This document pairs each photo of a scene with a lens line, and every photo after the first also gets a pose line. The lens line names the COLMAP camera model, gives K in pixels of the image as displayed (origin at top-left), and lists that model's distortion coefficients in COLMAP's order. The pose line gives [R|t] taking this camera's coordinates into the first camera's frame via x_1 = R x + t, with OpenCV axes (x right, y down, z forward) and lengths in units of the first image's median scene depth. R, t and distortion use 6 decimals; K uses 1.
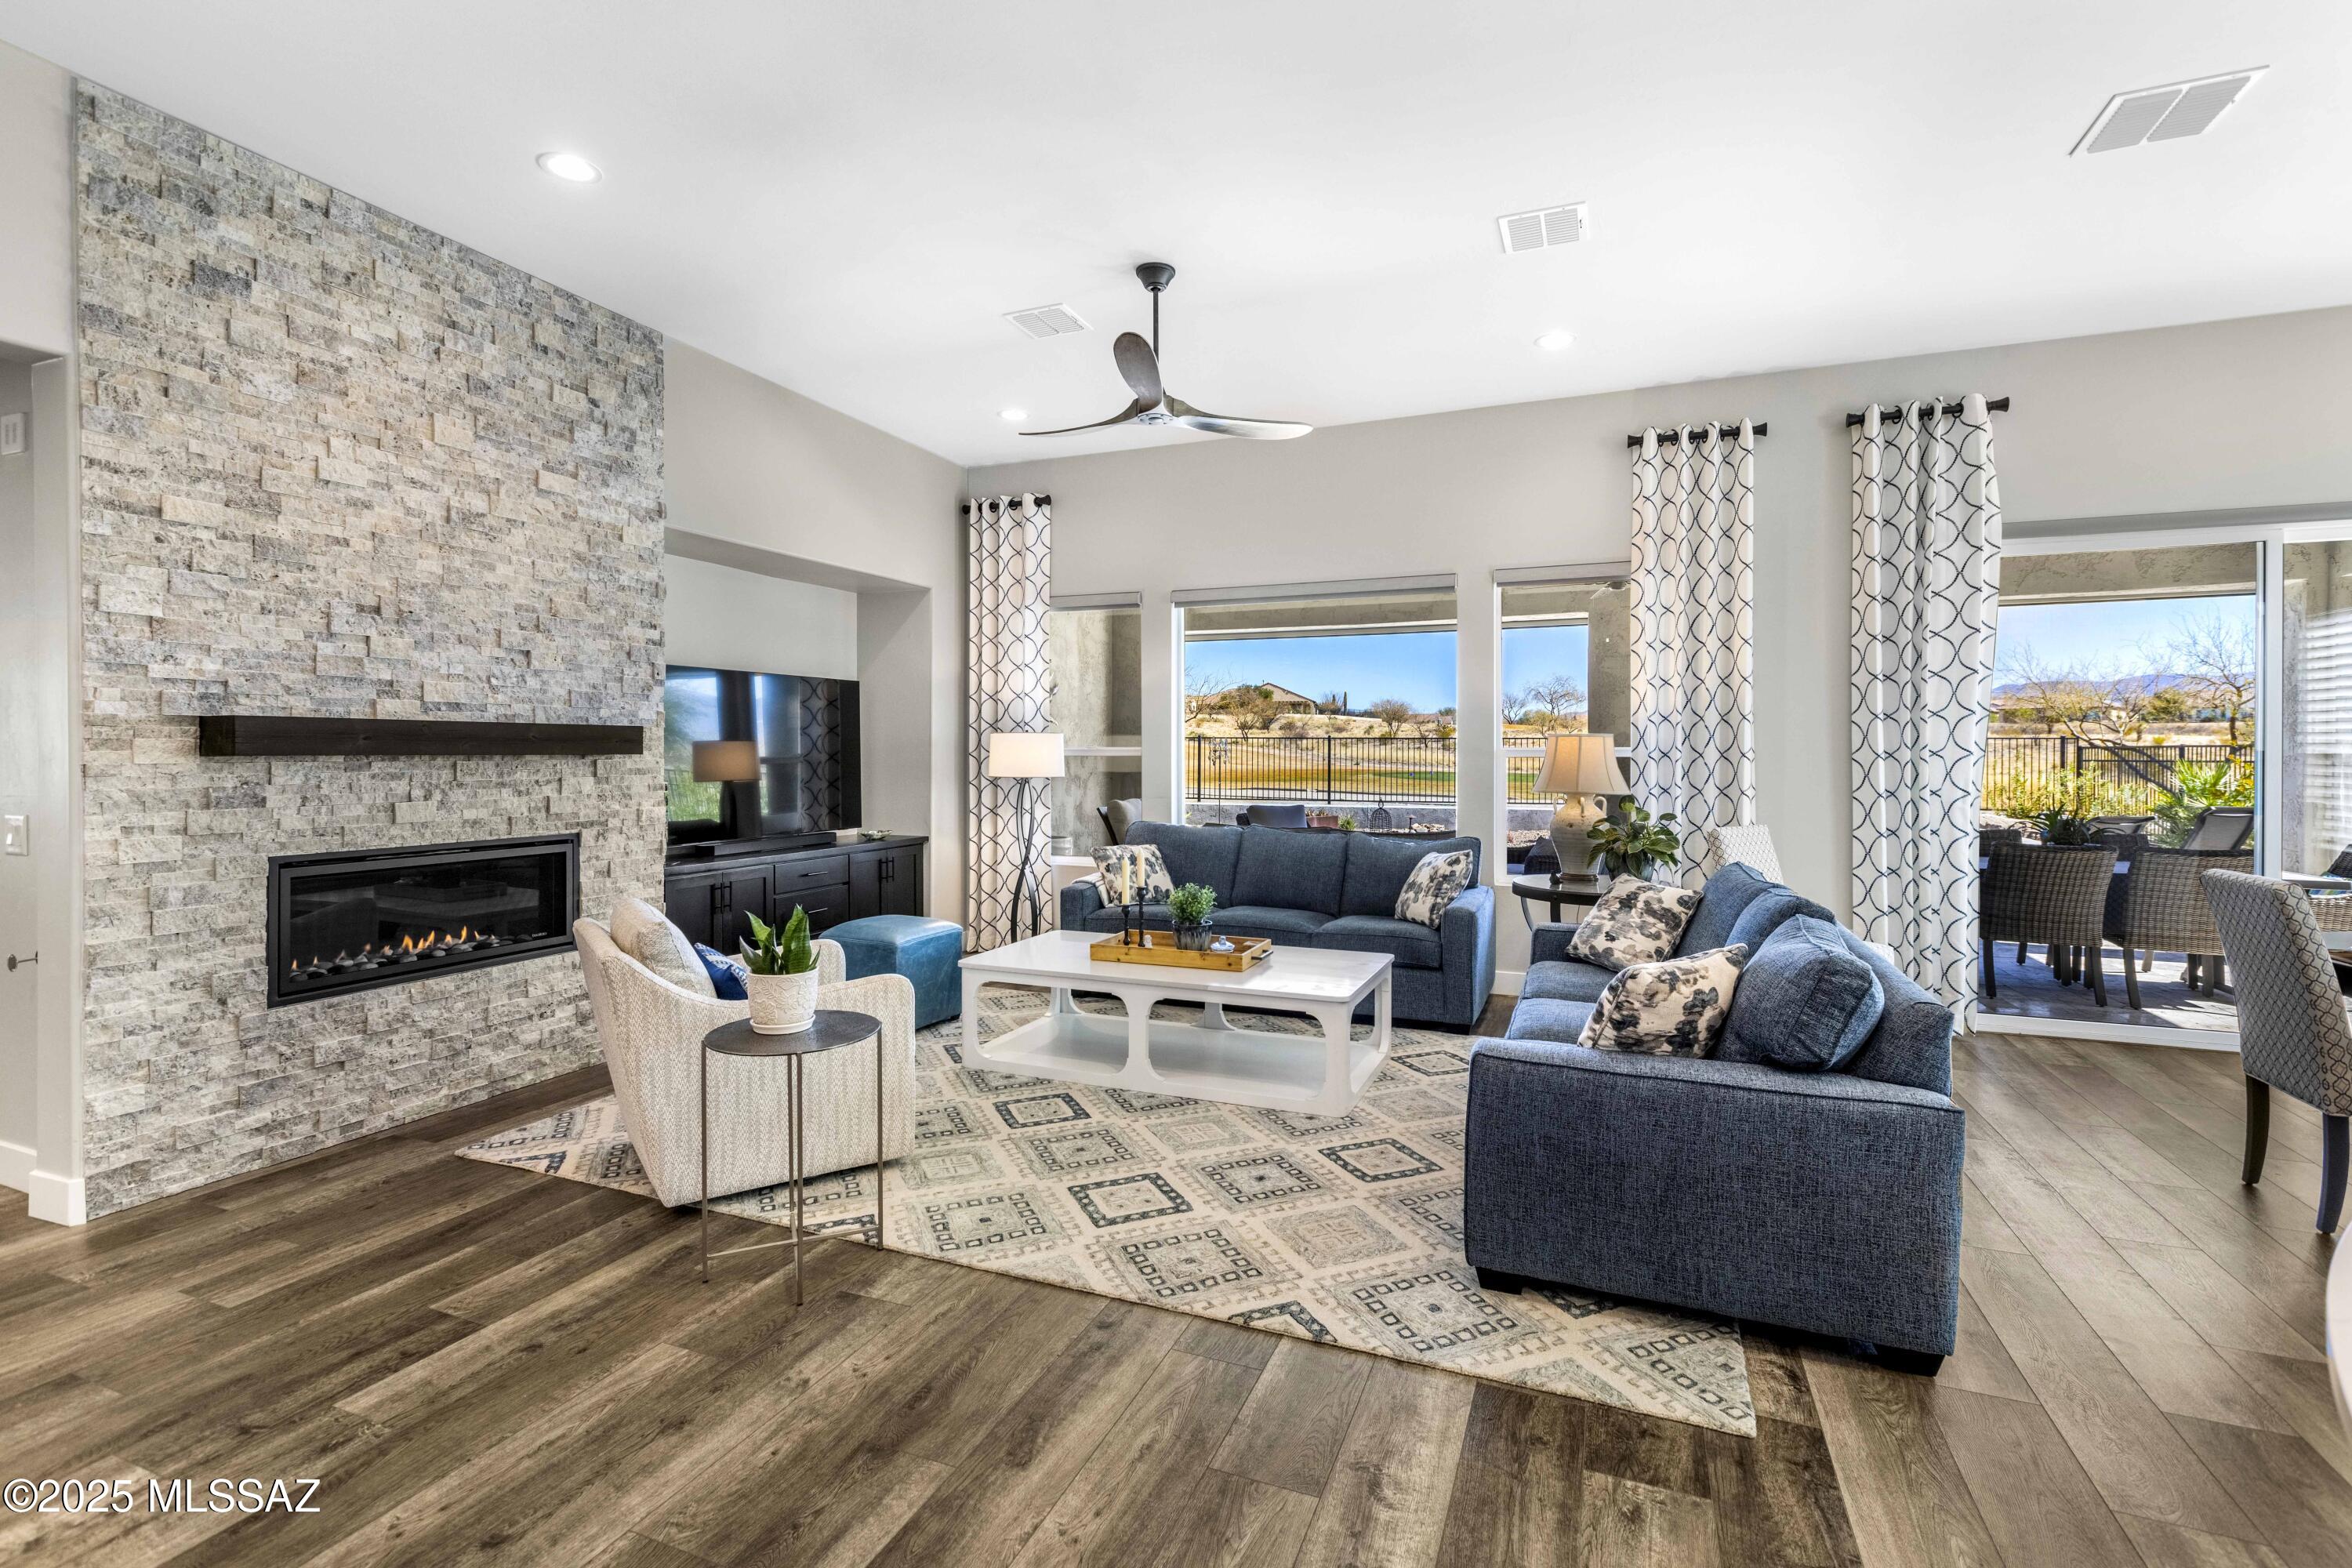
lens RADIAL K [[1107.6, 0, 1211.4], [0, 1107.6, 726.9], [0, 0, 1]] dist [0.004559, -0.001256]
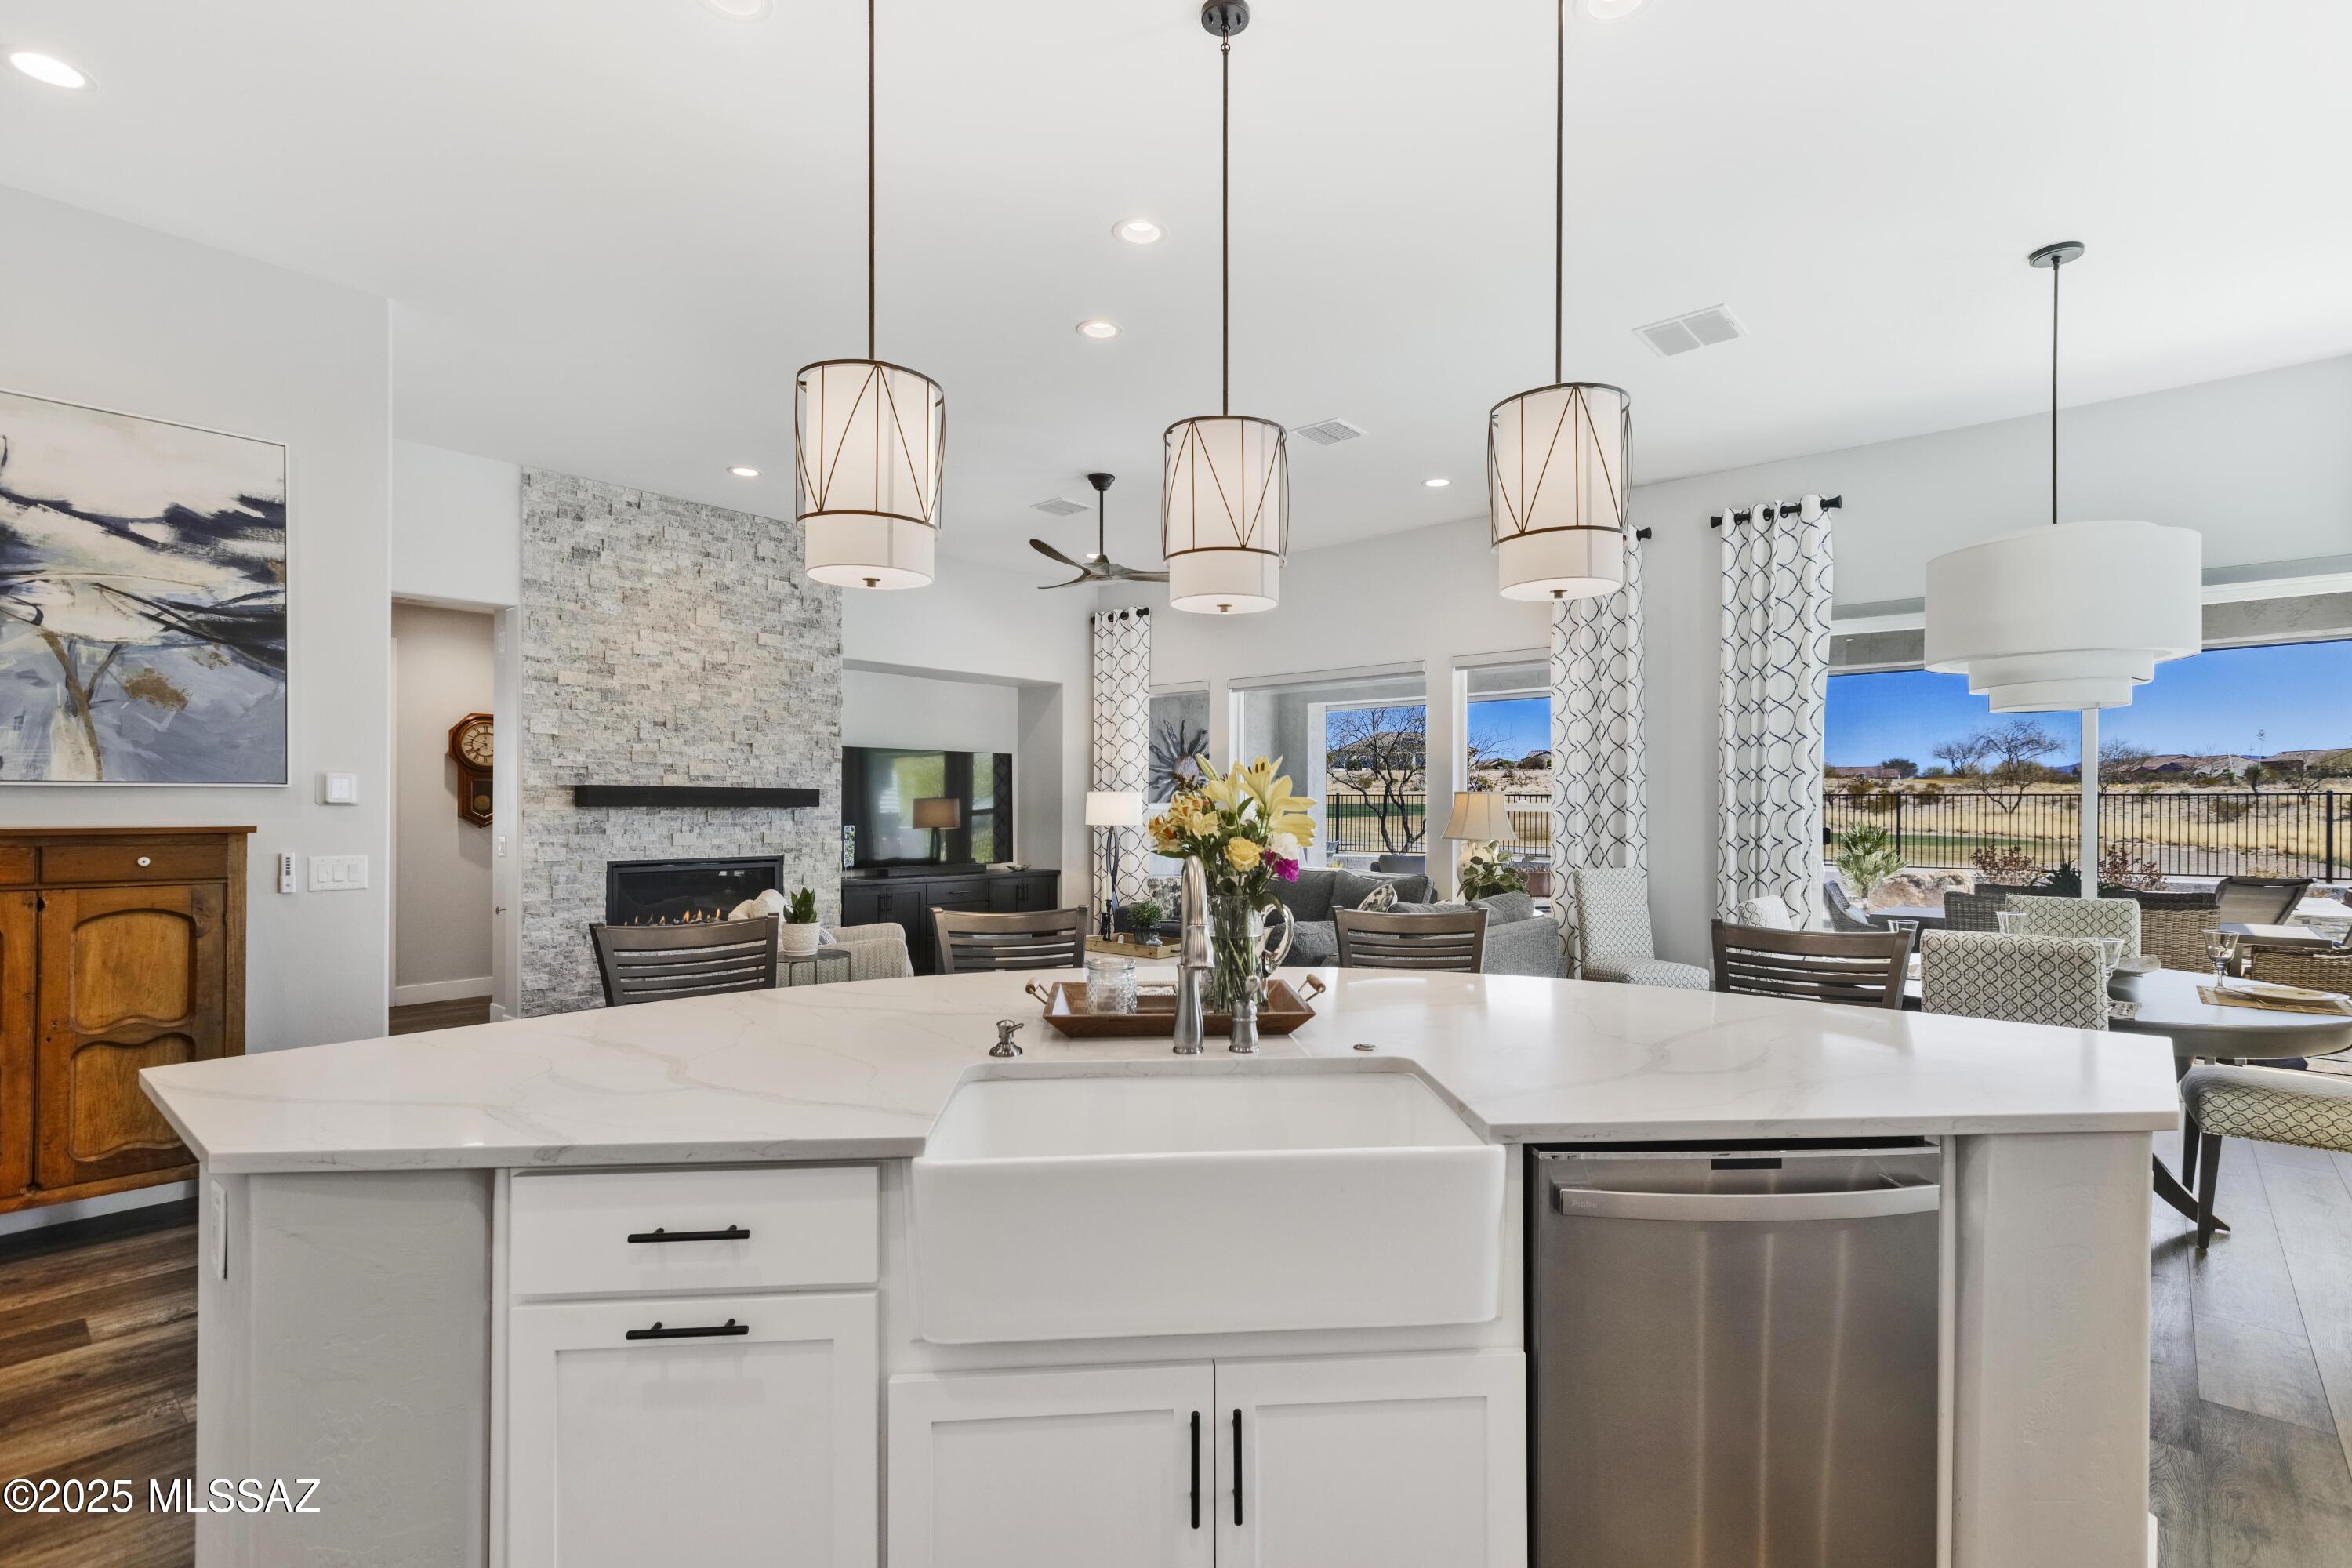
lens RADIAL K [[1107.6, 0, 1180.8], [0, 1107.6, 765.4], [0, 0, 1]] dist [0.004559, -0.001256]
pose [[0.940897, -0.009314, -0.338564, 0.606152], [0.004220, 0.999867, -0.015779, -0.008181], [0.338666, 0.013418, 0.940811, -0.372033]]
